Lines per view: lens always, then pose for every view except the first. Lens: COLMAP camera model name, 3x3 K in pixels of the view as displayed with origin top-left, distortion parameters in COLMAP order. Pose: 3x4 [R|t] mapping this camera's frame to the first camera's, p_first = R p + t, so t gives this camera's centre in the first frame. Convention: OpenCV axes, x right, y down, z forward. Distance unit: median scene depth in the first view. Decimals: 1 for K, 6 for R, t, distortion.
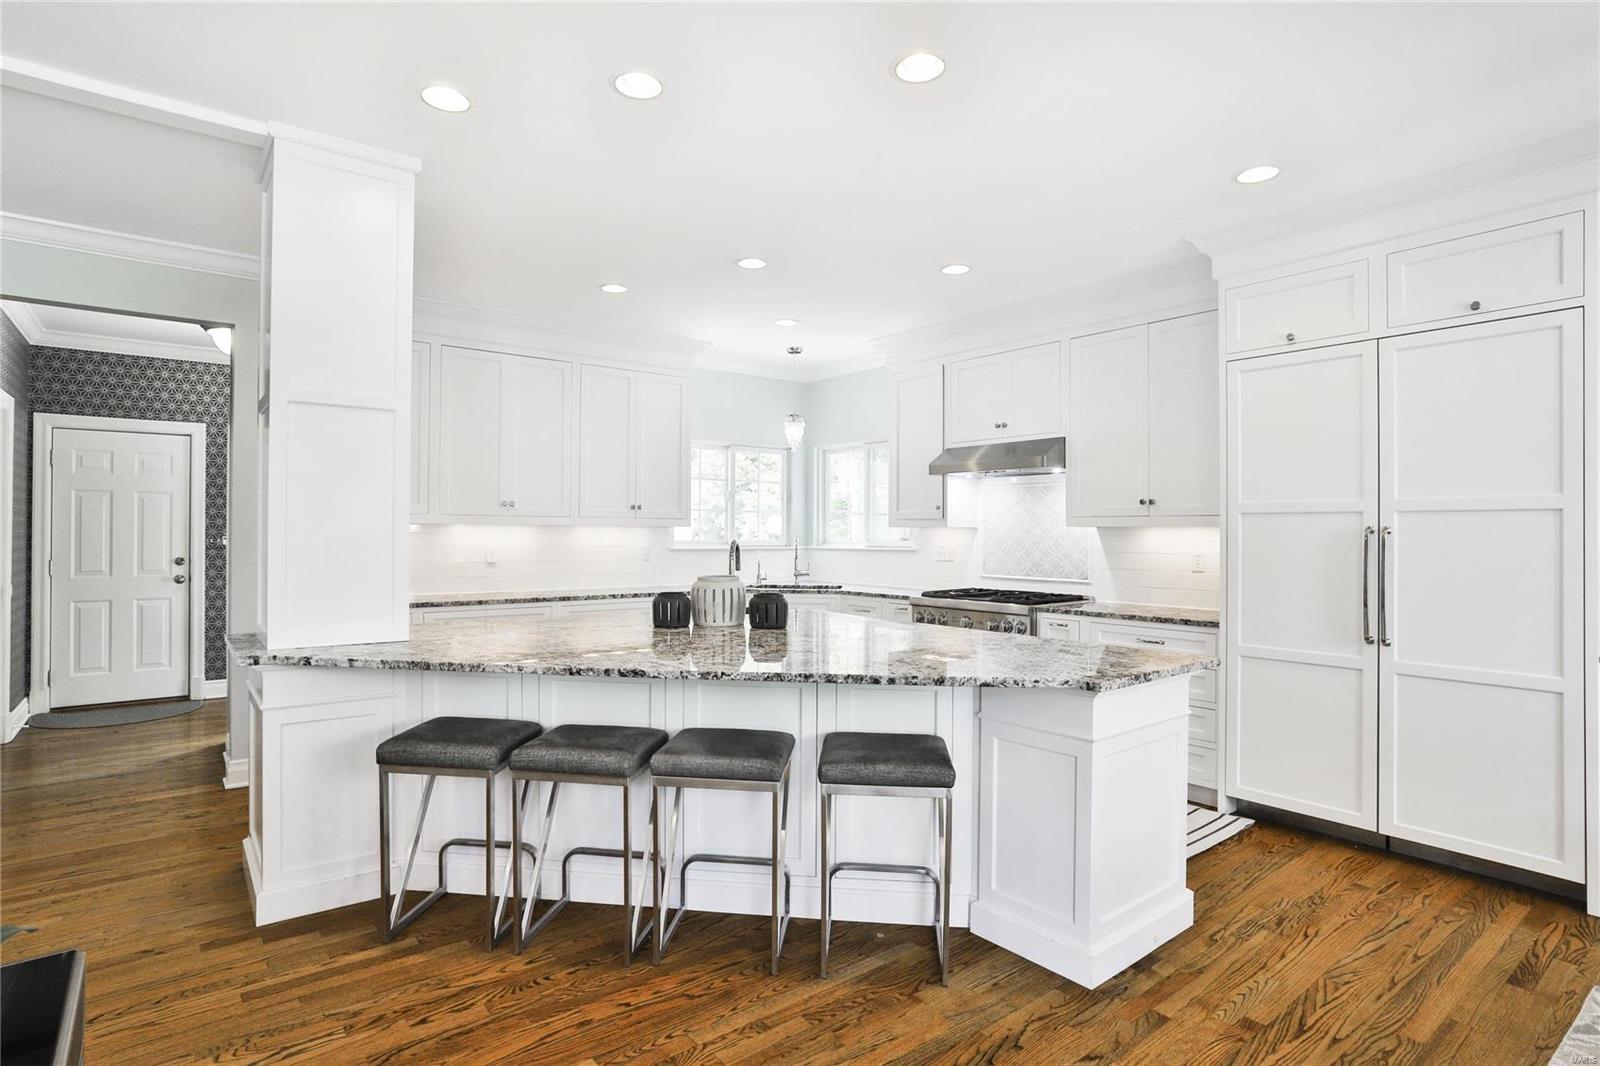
lens RADIAL K [[810.1, 0, 800.0], [0, 810.1, 533.0], [0, 0, 1]] dist [-0.061570, 0.034100]
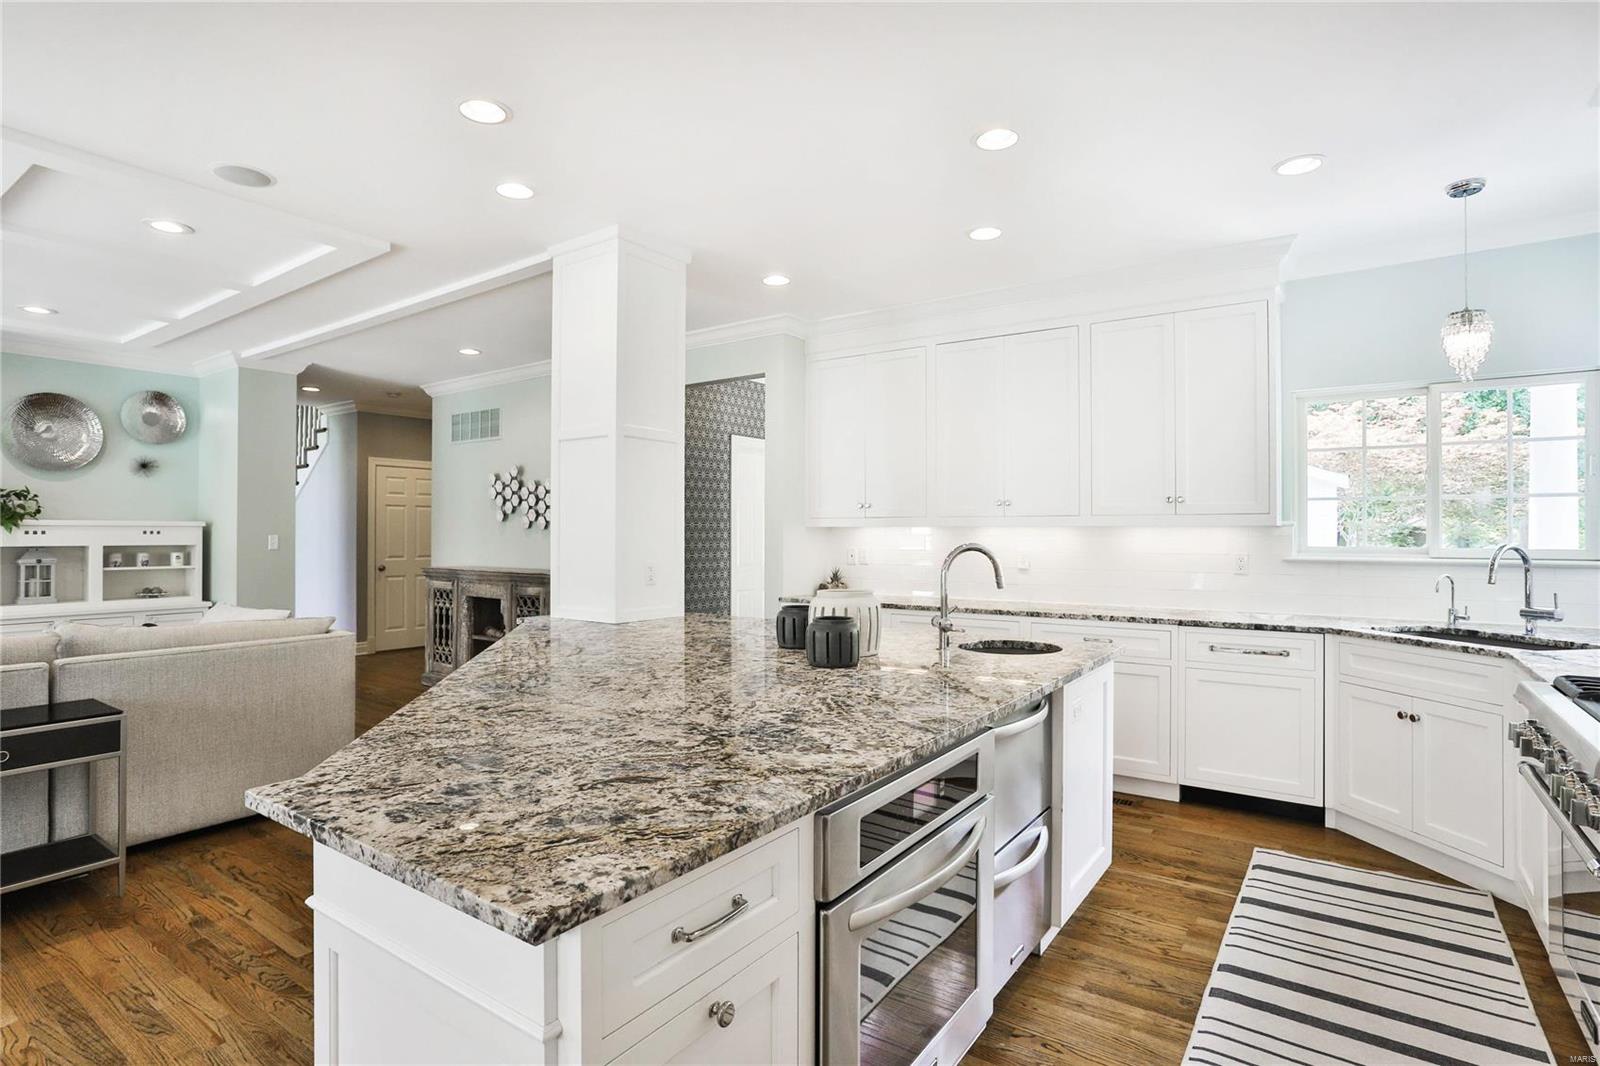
lens RADIAL K [[810.1, 0, 800.0], [0, 810.1, 533.0], [0, 0, 1]] dist [-0.061570, 0.034100]
pose [[0.285571, -0.005516, -0.958342, 0.448536], [-0.000711, 0.999982, -0.005967, 0.002792], [0.958357, 0.002385, 0.285561, 0.542622]]
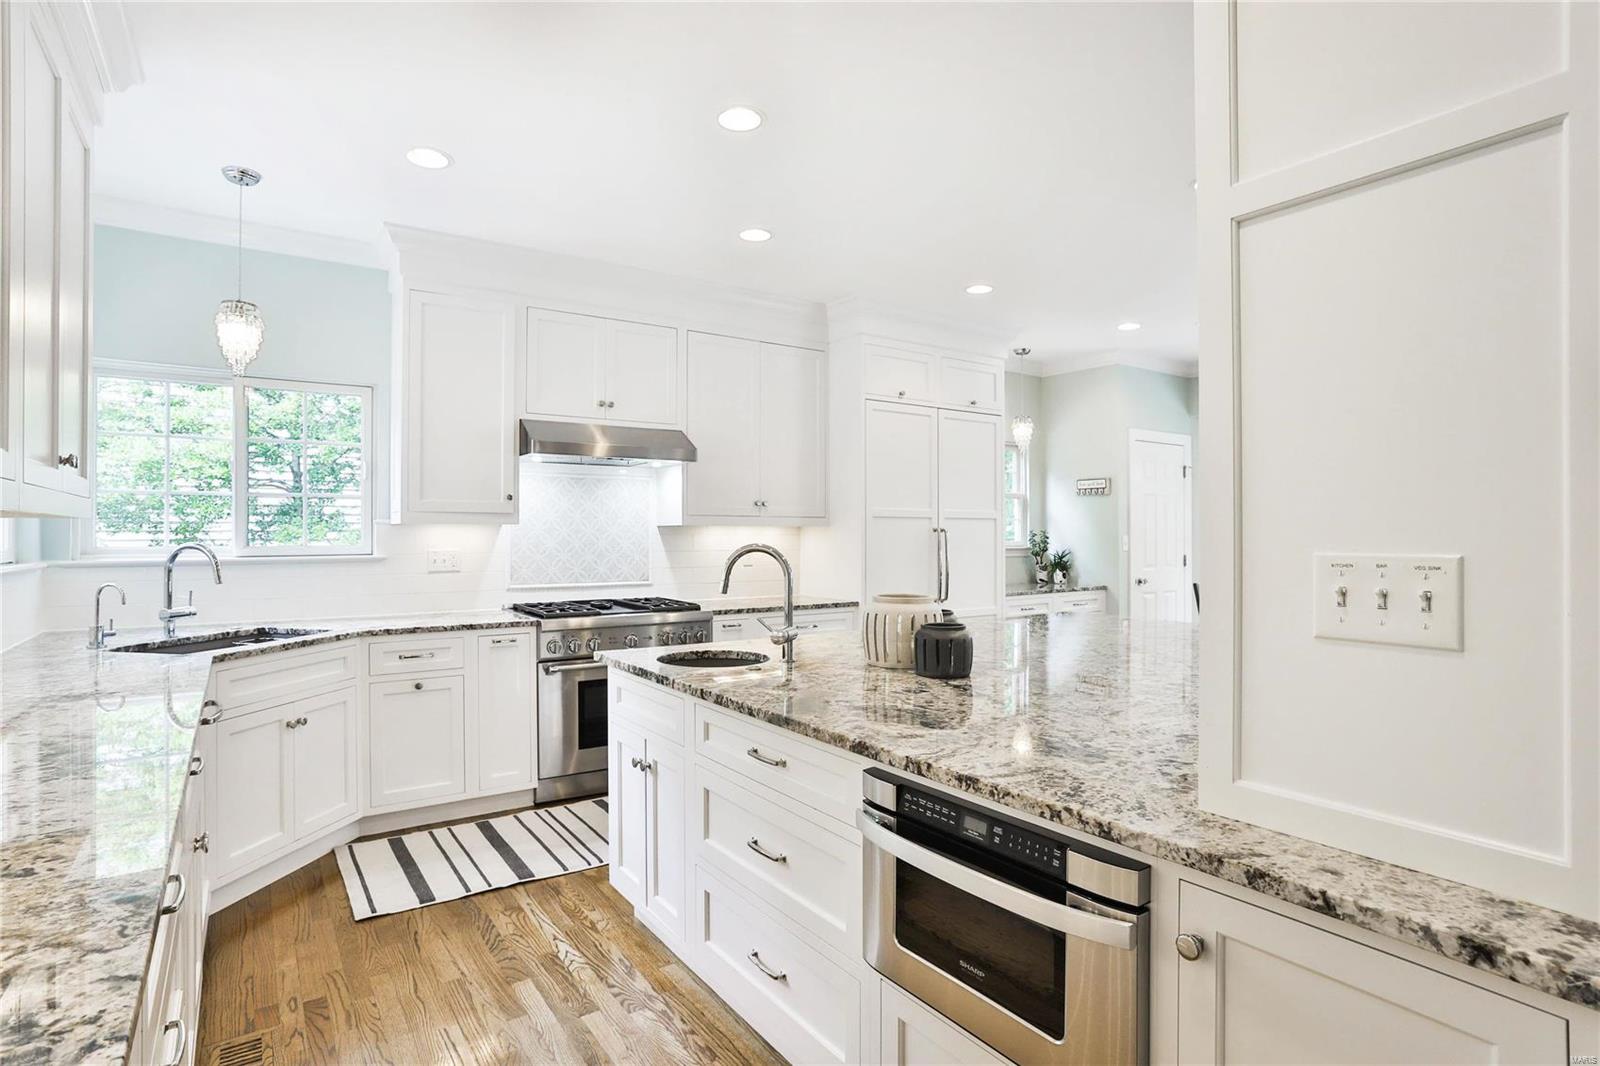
lens RADIAL K [[810.1, 0, 800.0], [0, 810.1, 533.0], [0, 0, 1]] dist [-0.061570, 0.034100]
pose [[0.079194, -0.007592, 0.996830, -0.594273], [-0.003587, 0.999962, 0.007901, -0.006624], [-0.996853, -0.004202, 0.079164, 0.756683]]
